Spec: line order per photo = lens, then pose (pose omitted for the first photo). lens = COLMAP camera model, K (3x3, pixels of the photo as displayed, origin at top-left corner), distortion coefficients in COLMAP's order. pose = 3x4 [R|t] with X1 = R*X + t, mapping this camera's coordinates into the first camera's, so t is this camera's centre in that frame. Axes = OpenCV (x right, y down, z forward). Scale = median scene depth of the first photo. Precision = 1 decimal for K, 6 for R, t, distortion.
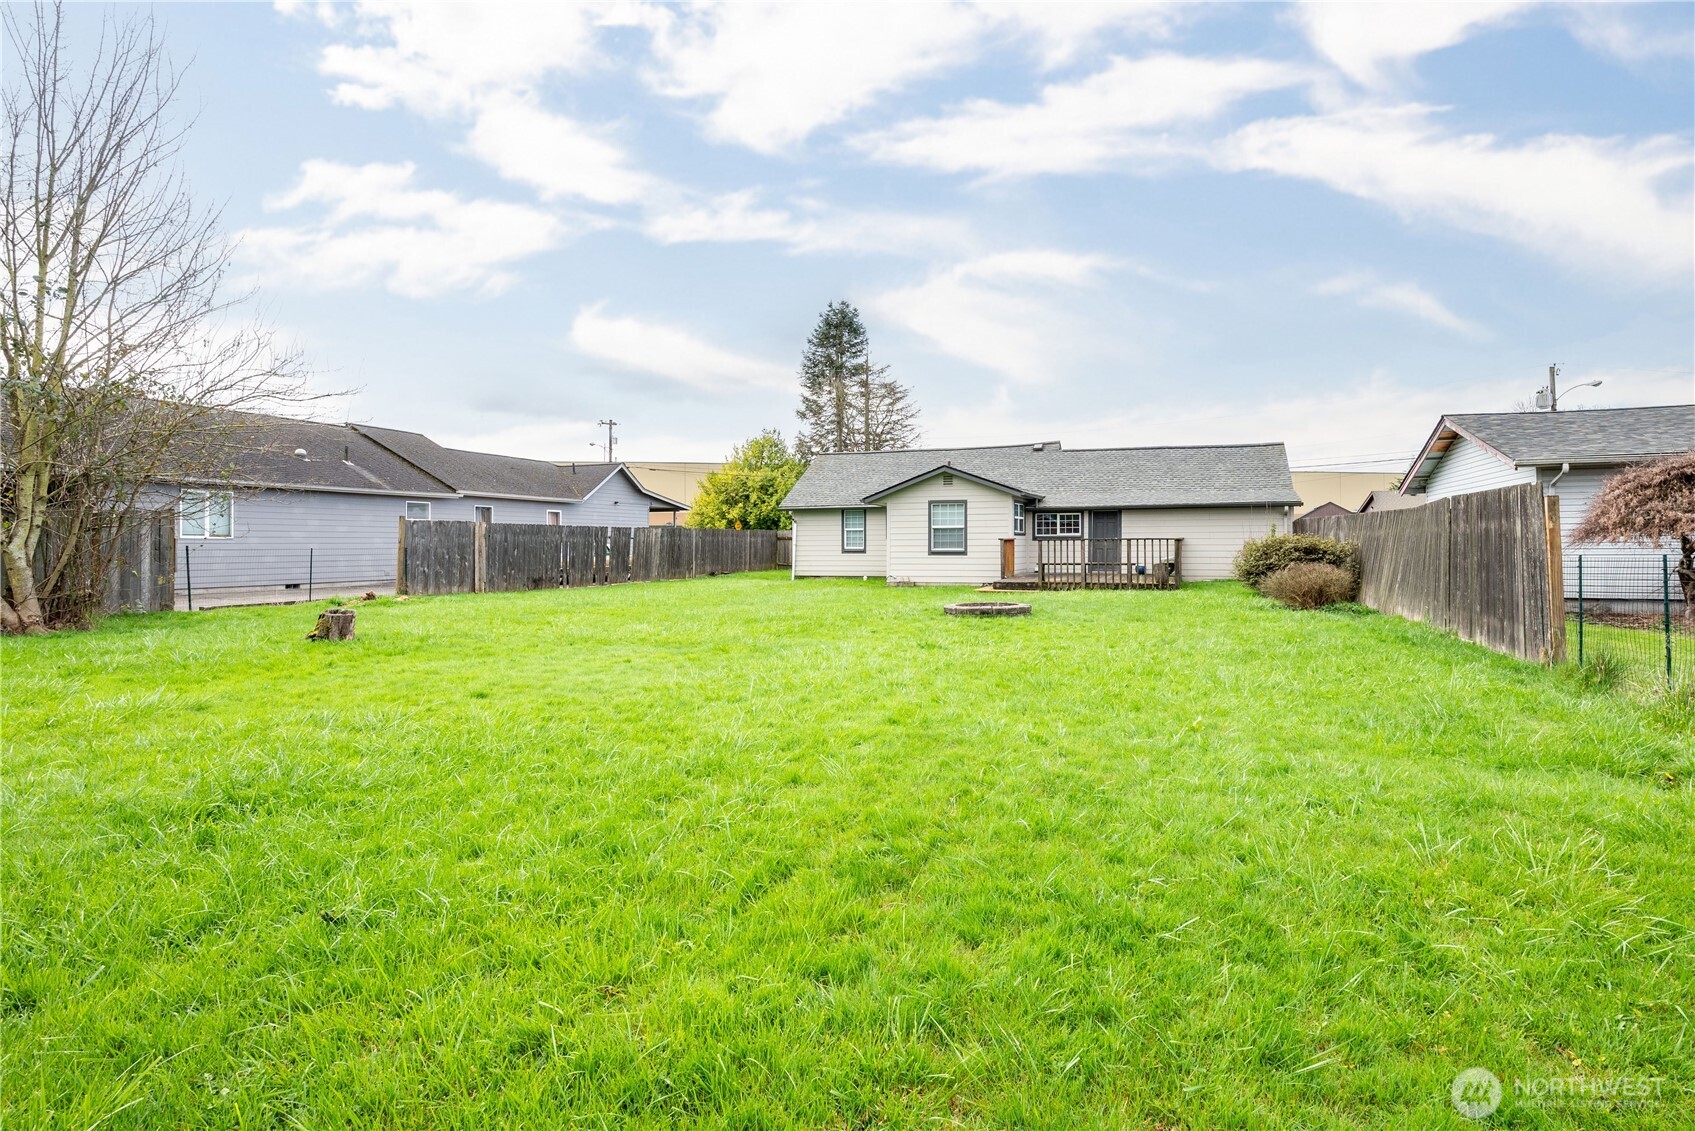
lens RADIAL K [[795.7, 0, 794.5], [0, 795.7, 566.7], [0, 0, 1]] dist [-0.003169, -0.000187]
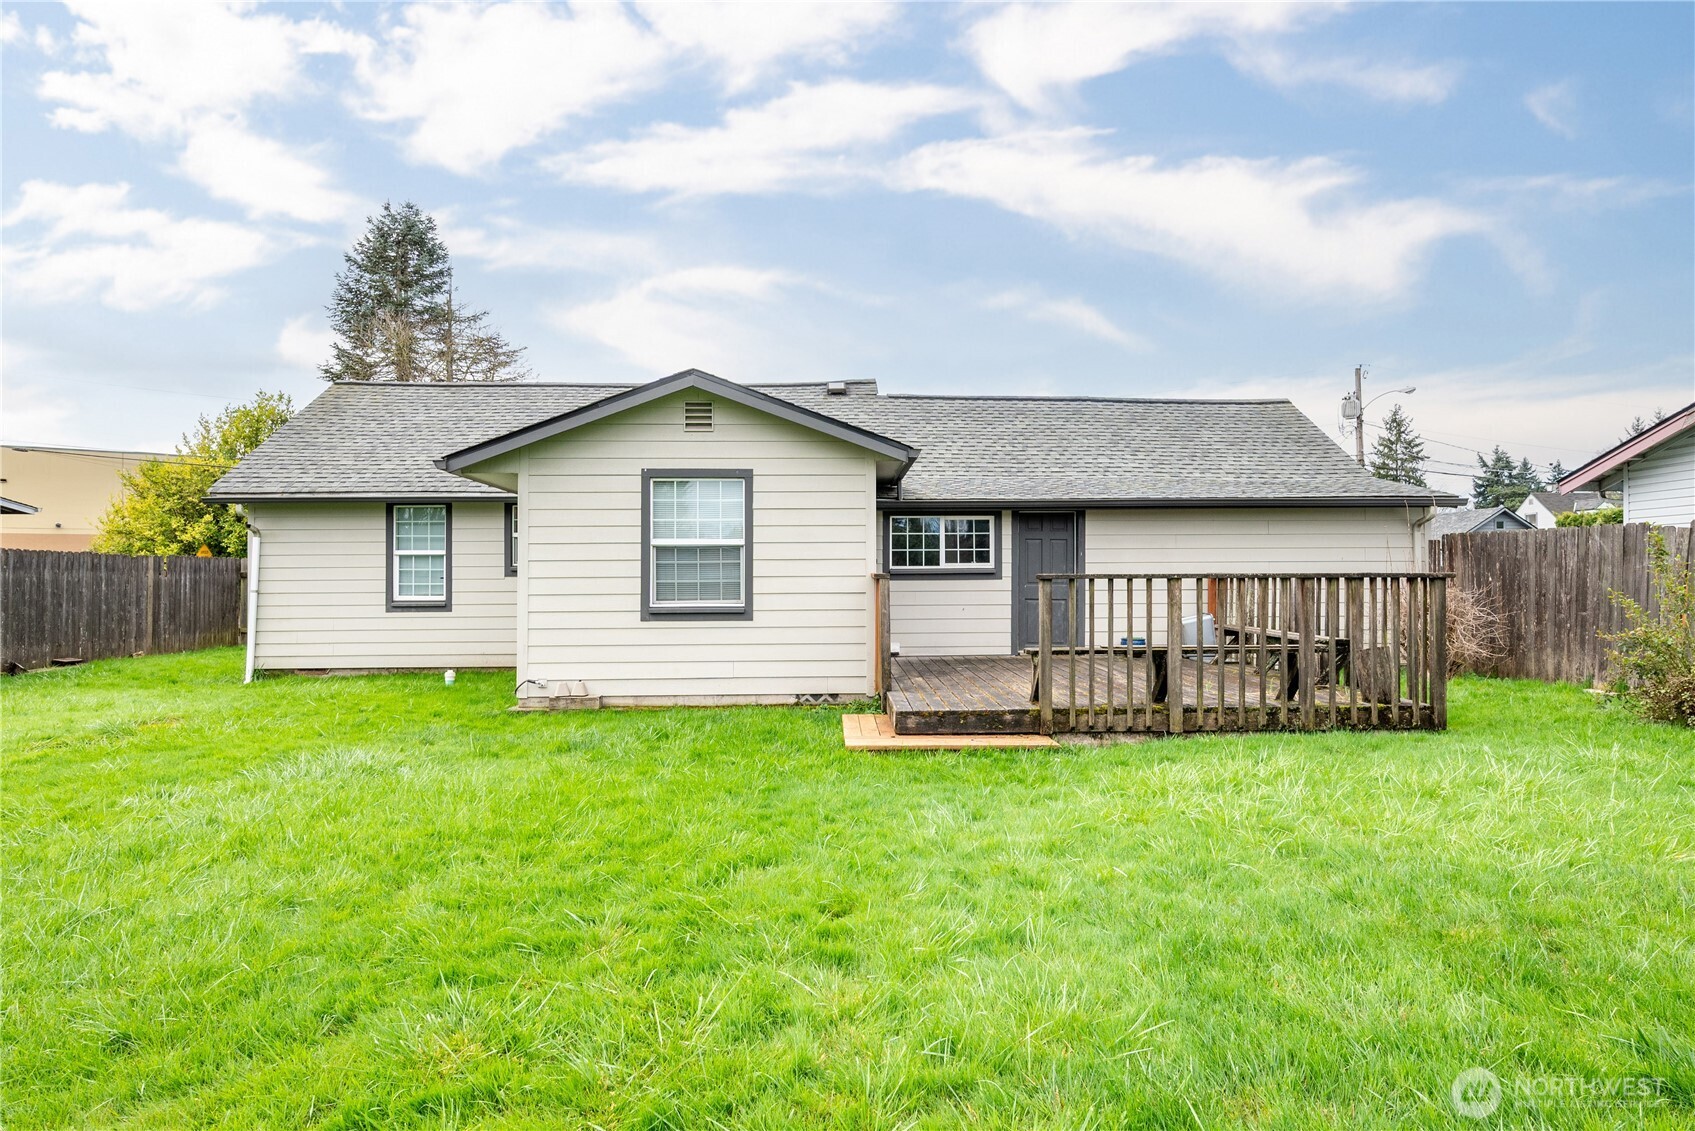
lens RADIAL K [[795.7, 0, 794.5], [0, 795.7, 566.7], [0, 0, 1]] dist [-0.003169, -0.000187]
pose [[0.875328, 0.007145, 0.483478, 0.047624], [0.016540, 0.998863, -0.044707, -0.019040], [-0.483247, 0.047130, 0.874214, 0.572094]]
